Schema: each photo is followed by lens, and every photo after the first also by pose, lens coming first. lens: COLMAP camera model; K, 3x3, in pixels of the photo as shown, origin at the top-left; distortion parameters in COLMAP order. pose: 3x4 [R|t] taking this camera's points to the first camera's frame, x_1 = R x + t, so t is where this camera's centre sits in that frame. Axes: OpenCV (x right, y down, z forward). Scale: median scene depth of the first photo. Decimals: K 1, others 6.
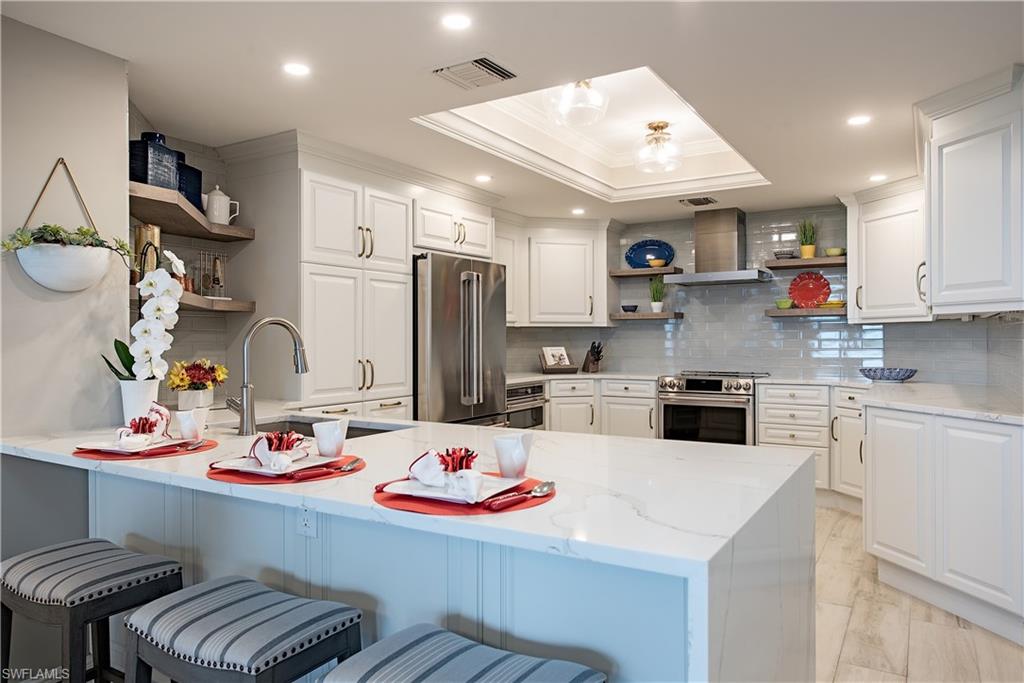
lens RADIAL K [[684.4, 0, 509.9], [0, 684.4, 336.0], [0, 0, 1]] dist [-0.003722, 0.003419]
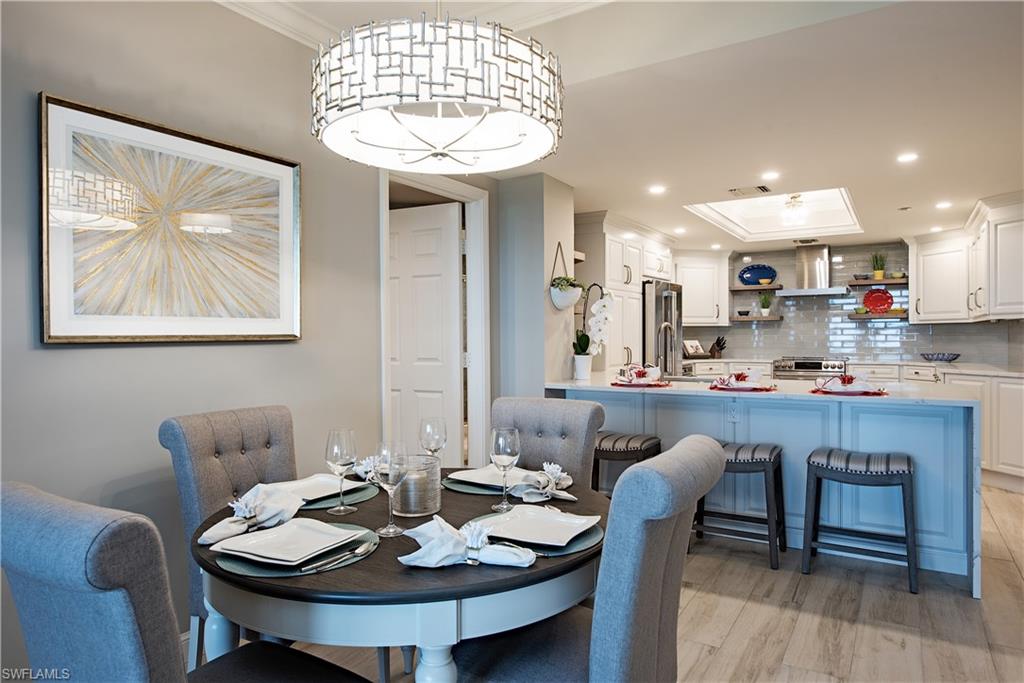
lens RADIAL K [[637.5, 0, 507.3], [0, 637.5, 335.3], [0, 0, 1]] dist [0.003447, -0.002893]
pose [[0.999988, -0.002702, -0.004035, -0.363846], [0.002711, 0.999994, 0.002112, 0.001762], [0.004029, -0.002123, 0.999990, -0.380732]]
